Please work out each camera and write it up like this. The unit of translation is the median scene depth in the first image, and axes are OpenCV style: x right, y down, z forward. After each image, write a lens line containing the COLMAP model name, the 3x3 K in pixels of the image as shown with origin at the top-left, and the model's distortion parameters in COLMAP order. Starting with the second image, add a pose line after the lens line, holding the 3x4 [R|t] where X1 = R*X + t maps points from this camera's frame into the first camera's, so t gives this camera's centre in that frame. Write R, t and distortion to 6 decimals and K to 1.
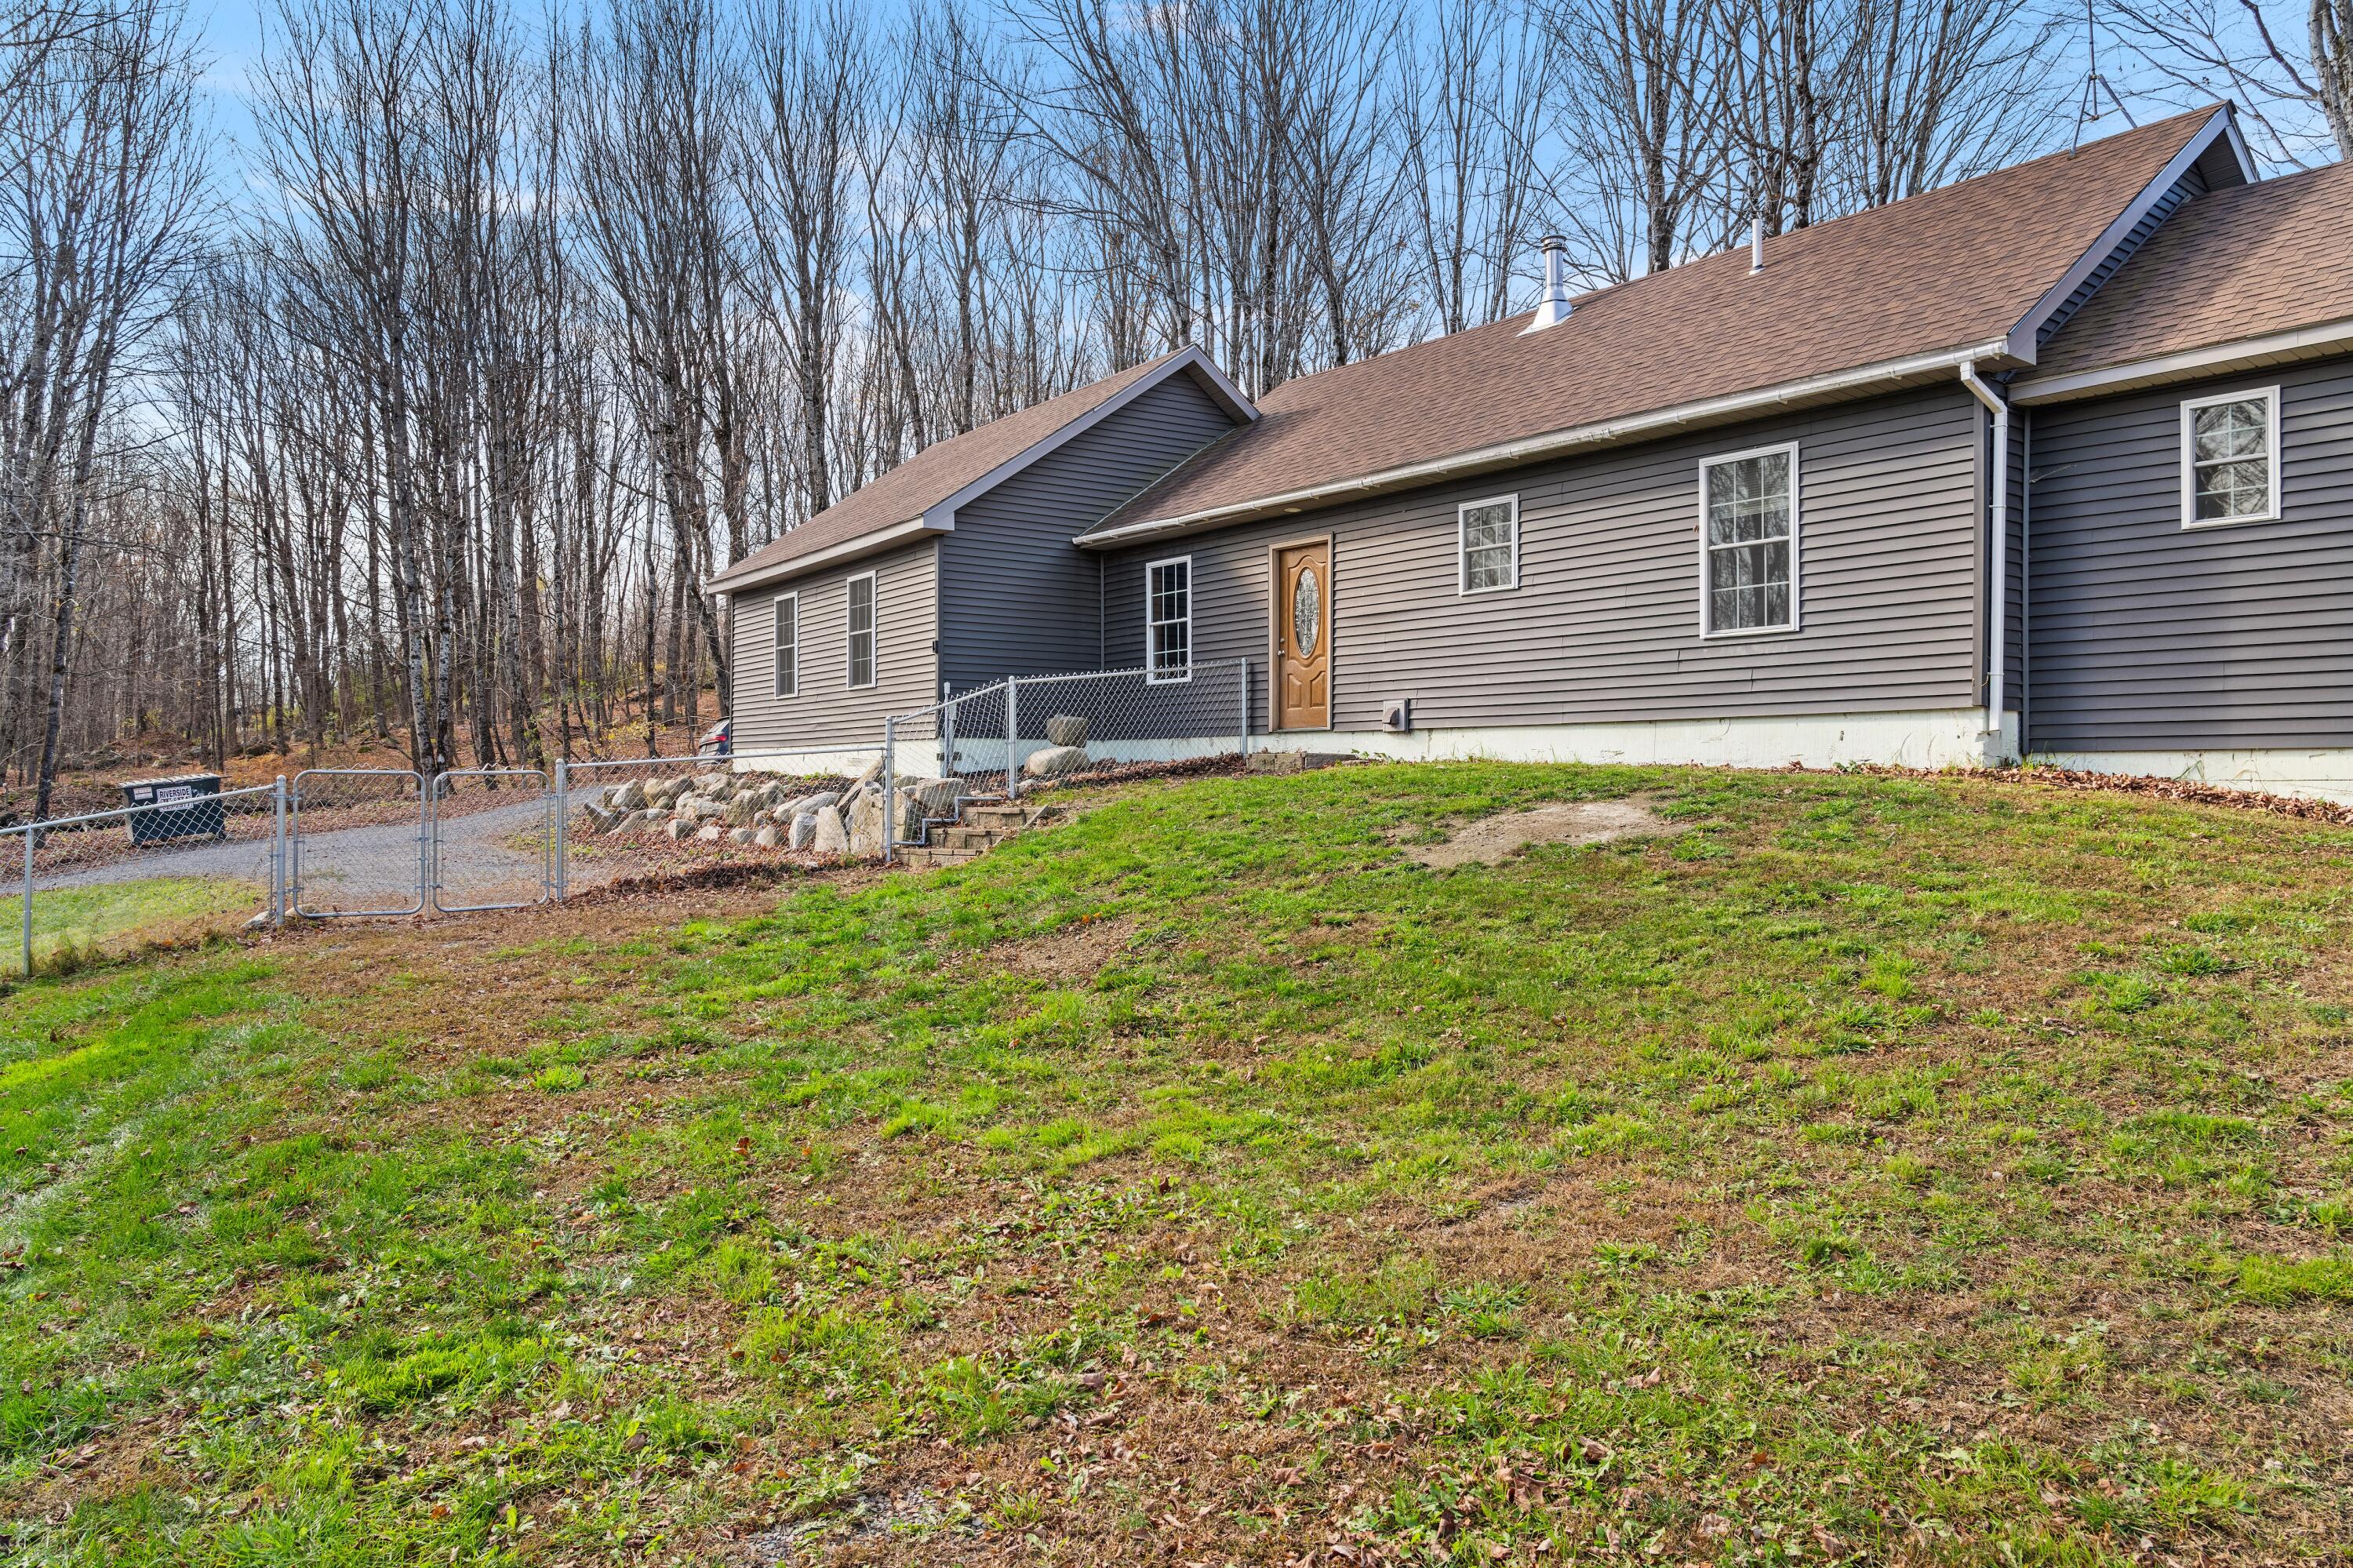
lens RADIAL K [[1592.3, 0, 1184.0], [0, 1592.3, 777.2], [0, 0, 1]] dist [-0.006419, 0.000756]
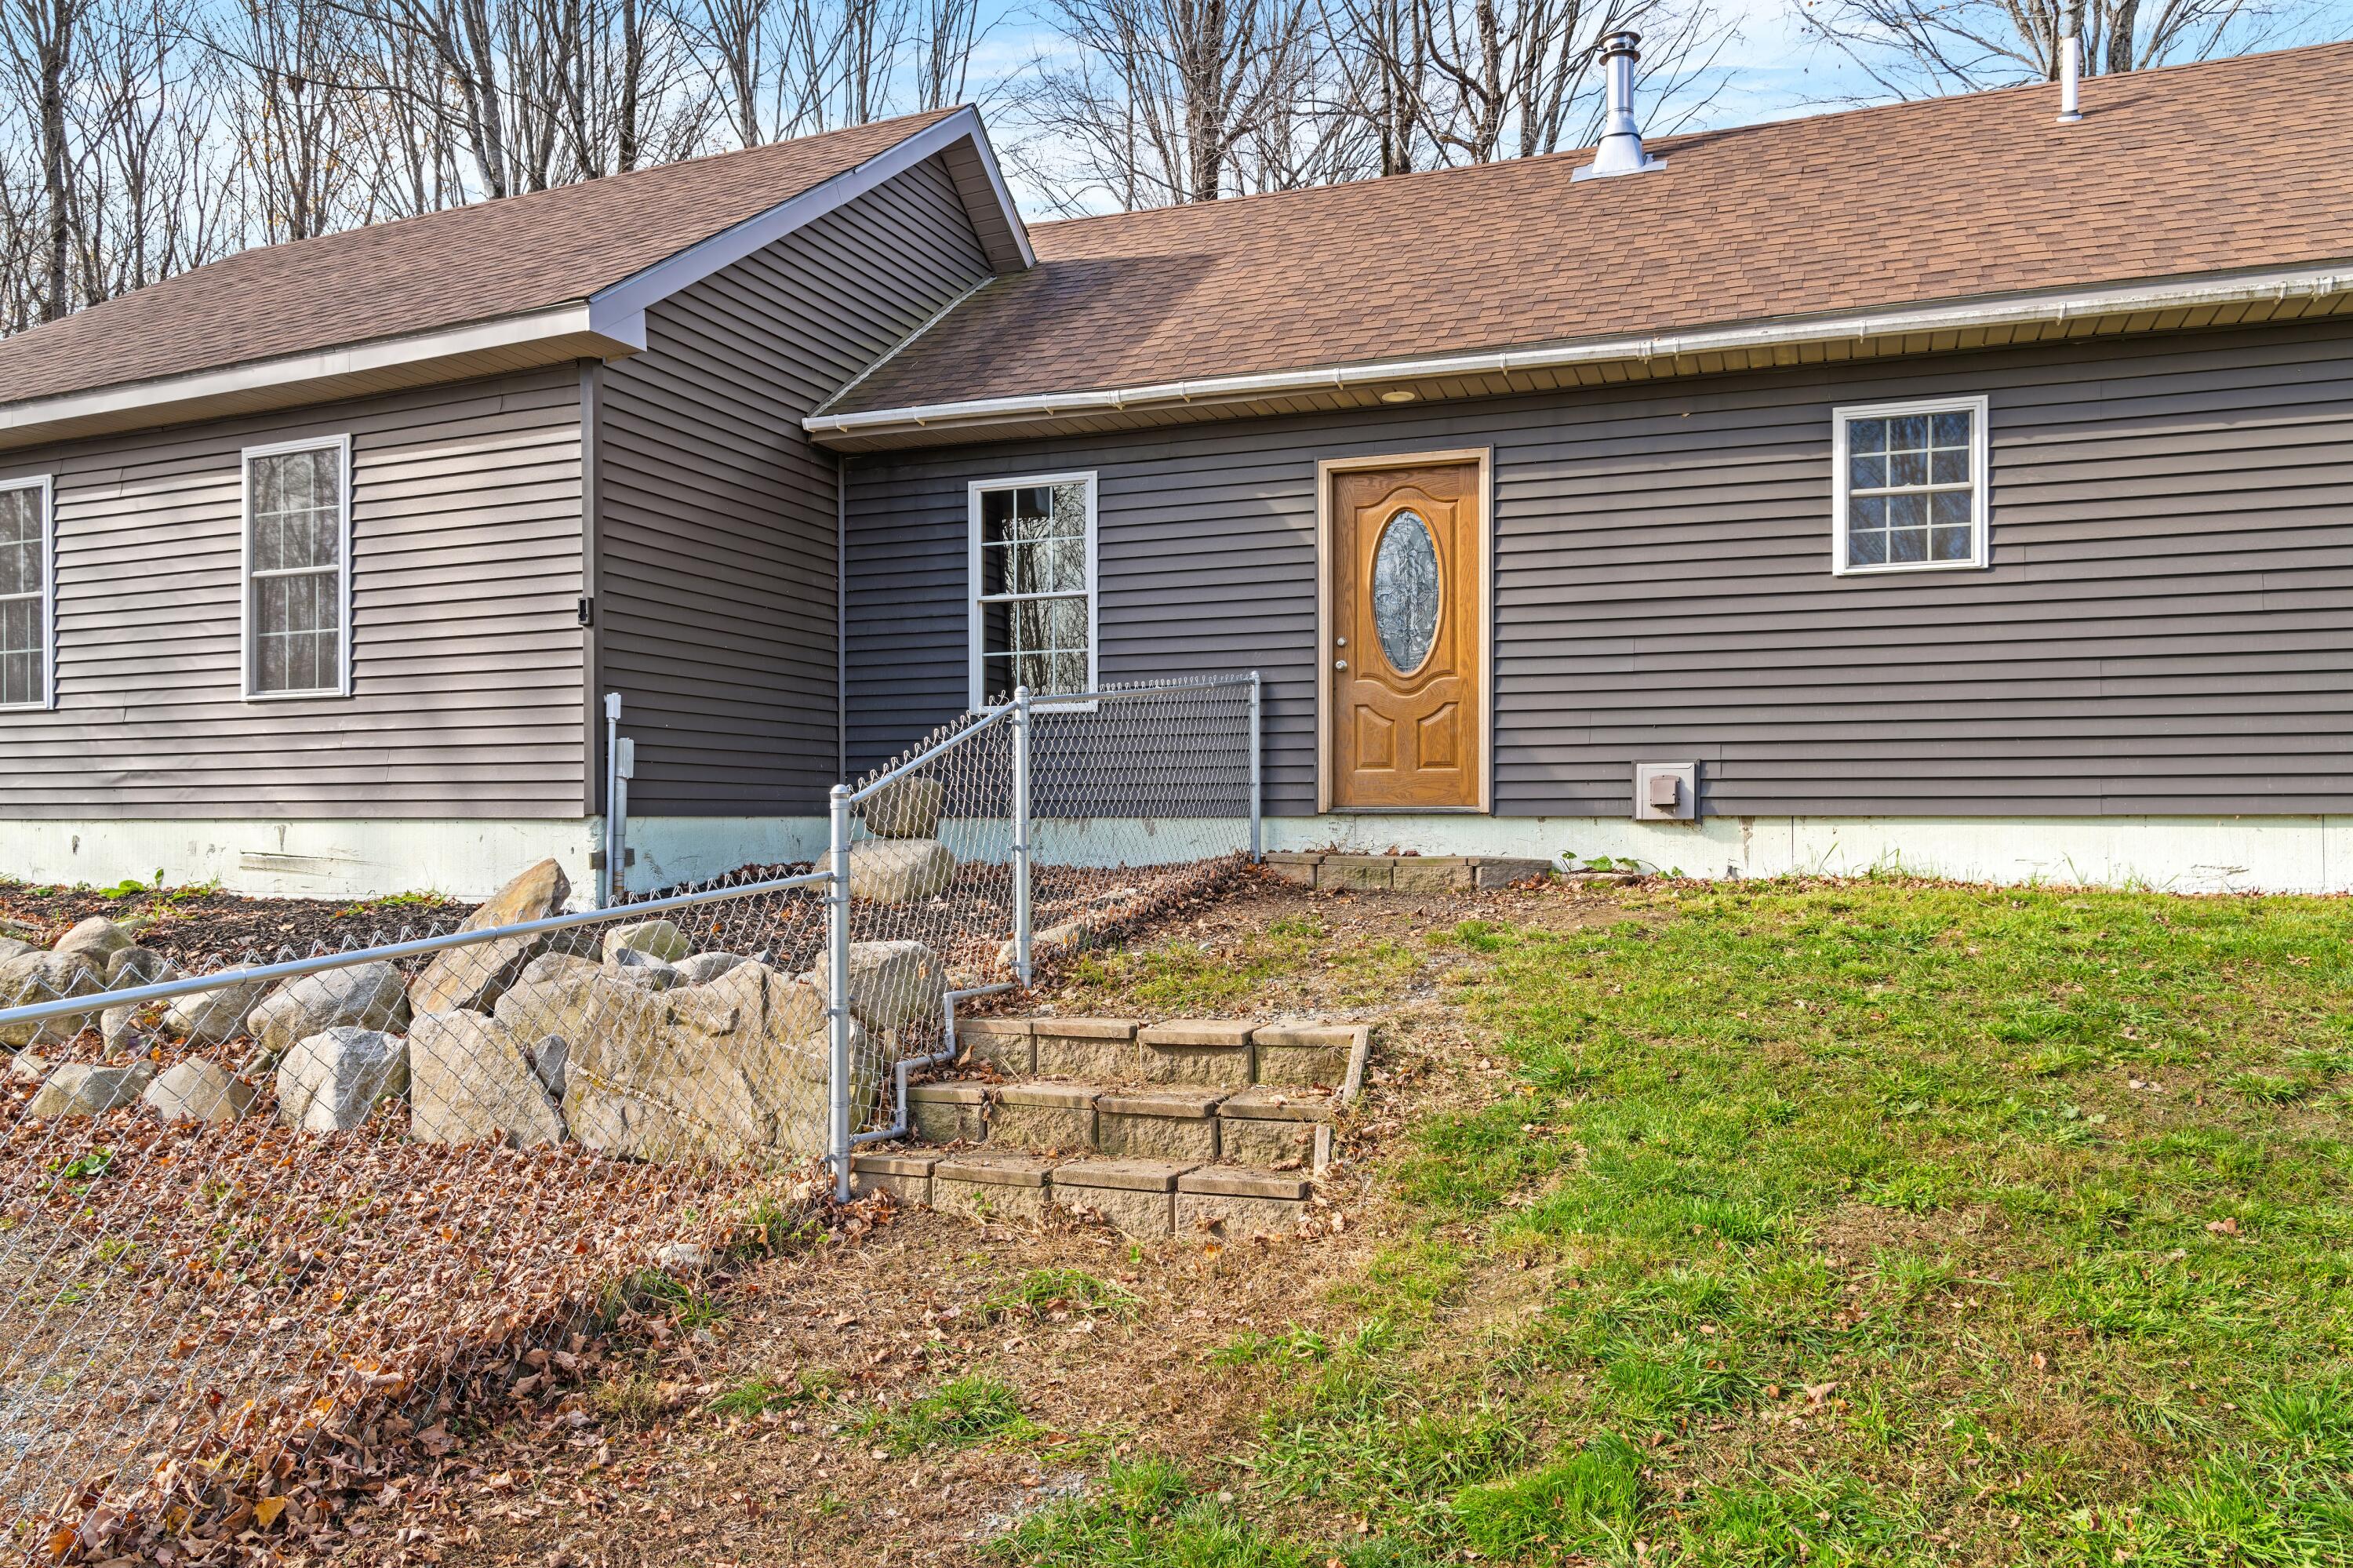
lens RADIAL K [[1592.3, 0, 1180.2], [0, 1592.3, 816.0], [0, 0, 1]] dist [-0.006419, 0.000756]
pose [[0.845093, -0.000446, 0.534619, -0.282344], [-0.000712, 0.999998, 0.001958, -0.029509], [-0.534619, -0.002035, 0.845091, 0.602293]]
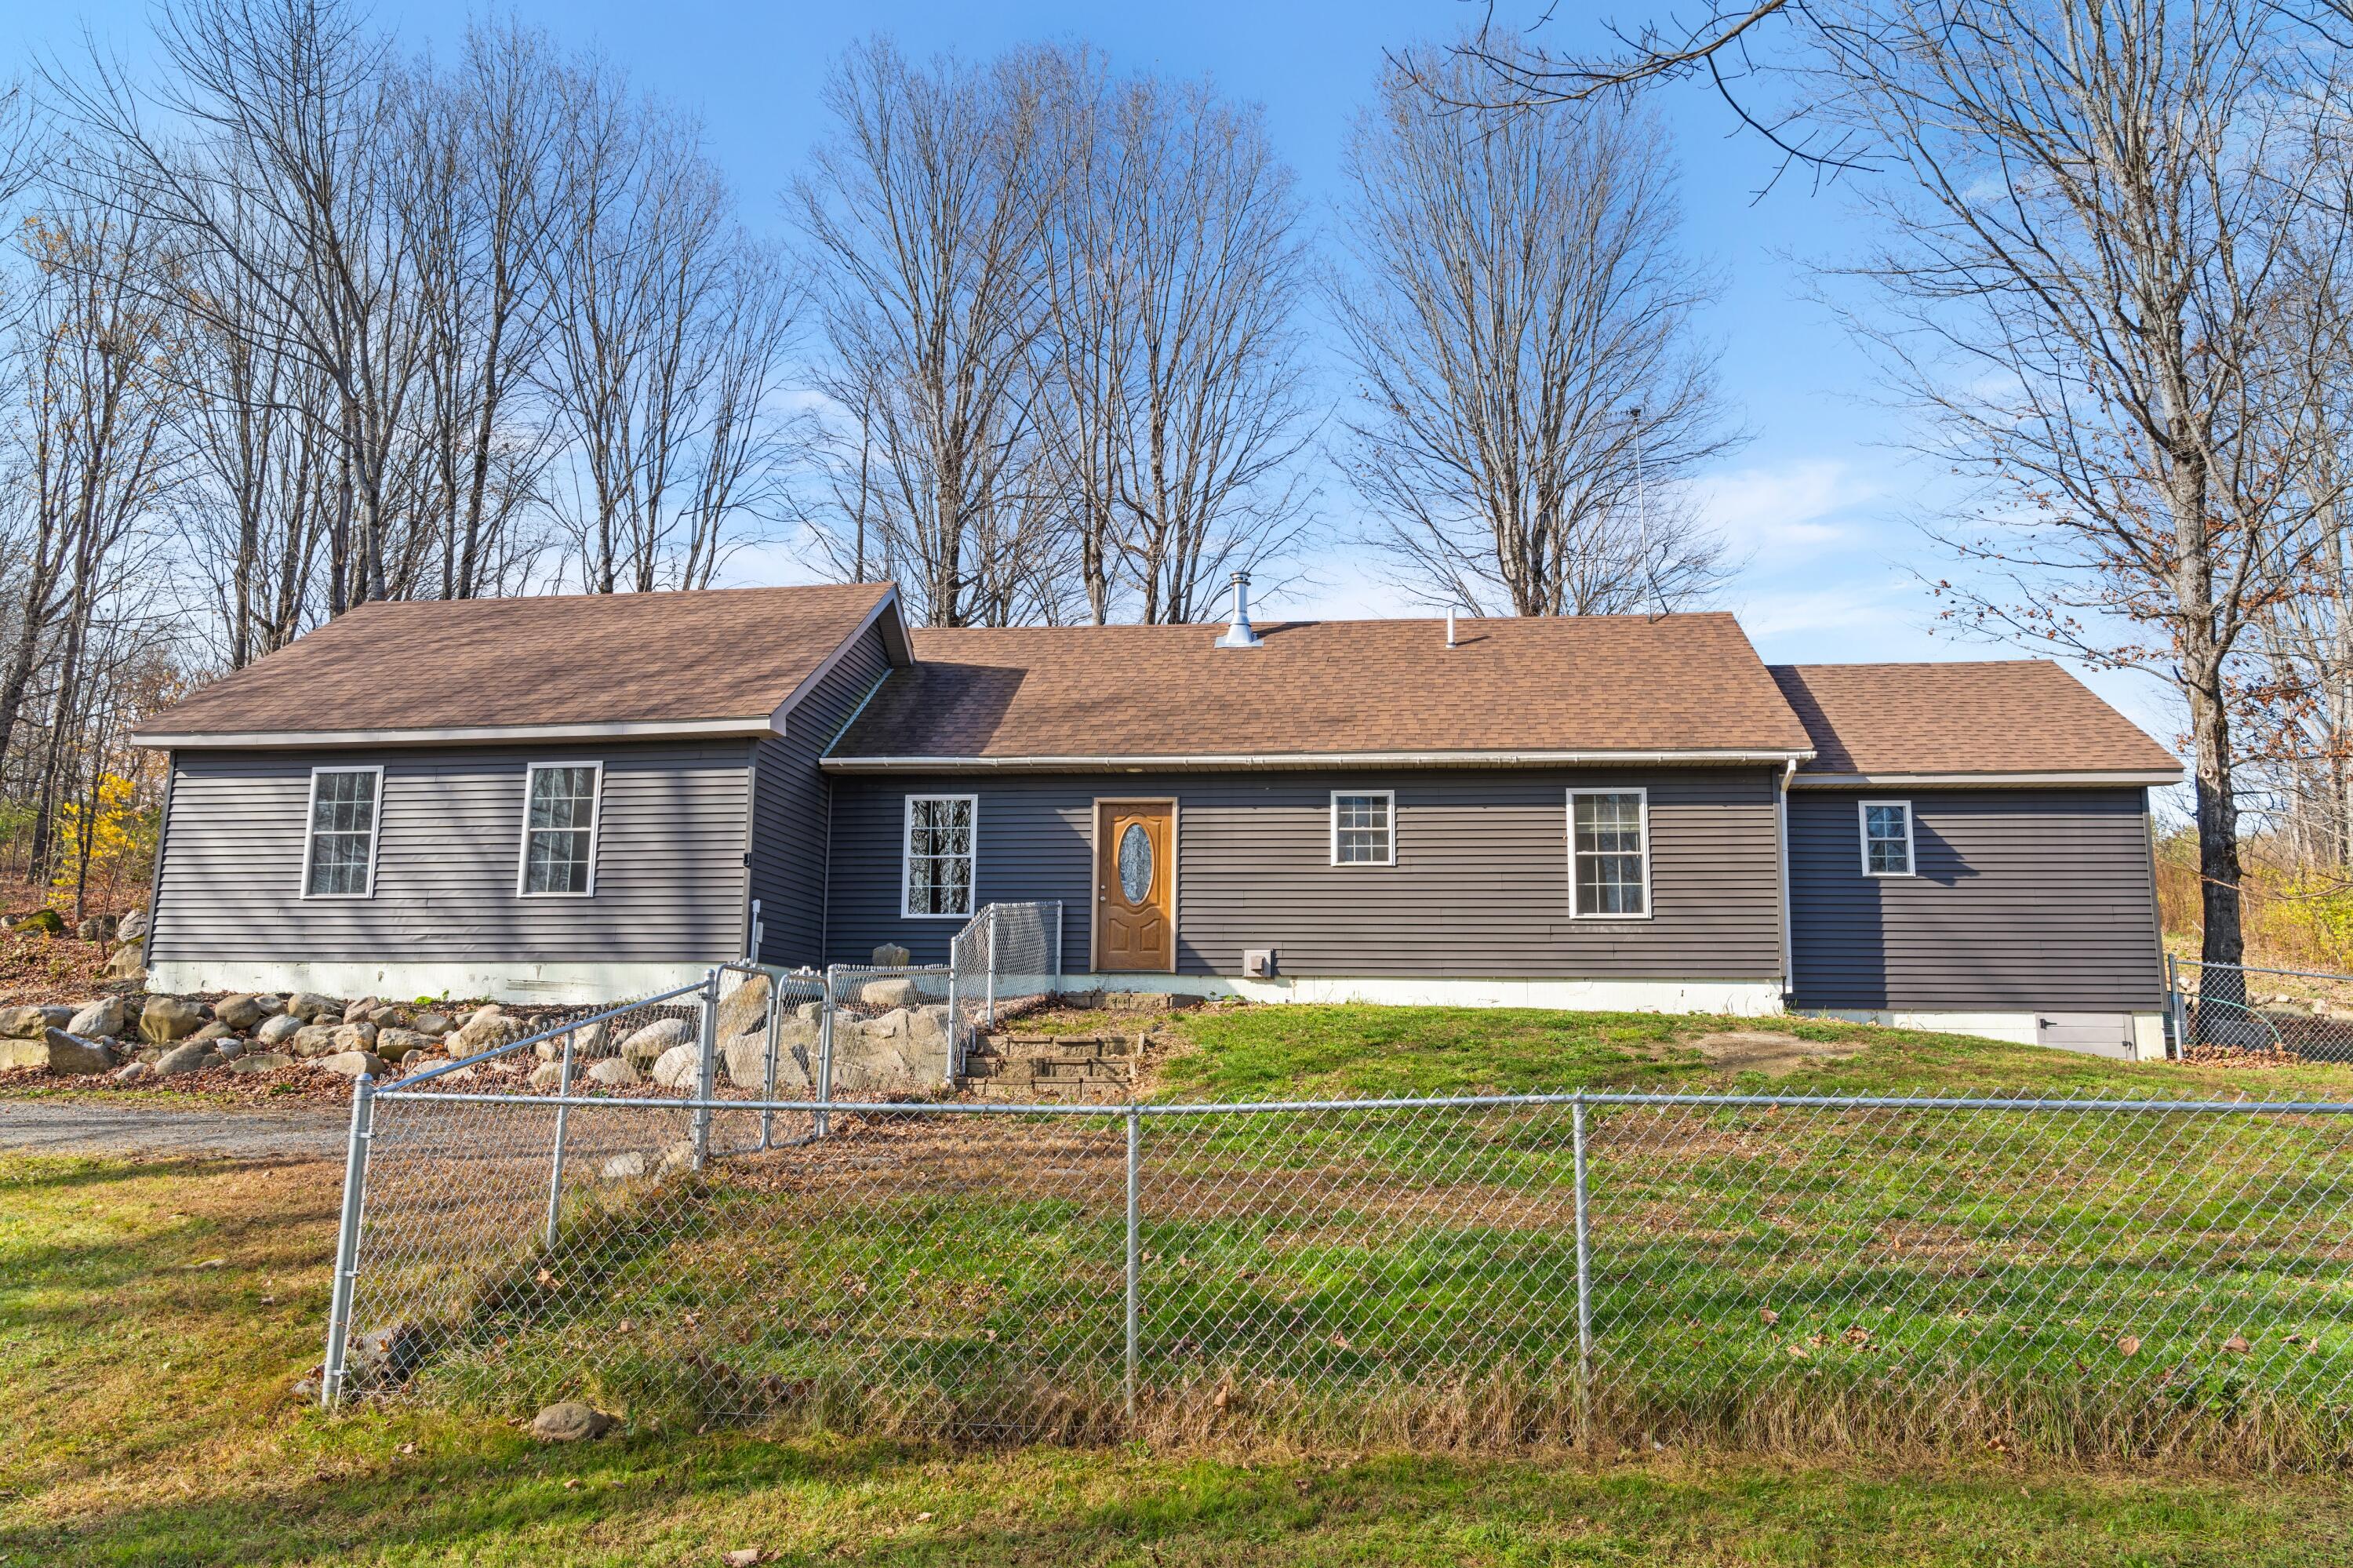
lens RADIAL K [[1592.3, 0, 1174.6], [0, 1592.3, 788.2], [0, 0, 1]] dist [-0.006419, 0.000756]
pose [[0.702492, 0.126001, 0.700449, -0.694088], [-0.014429, 0.986522, -0.162991, 0.023628], [-0.711545, 0.104394, 0.694842, 0.222786]]
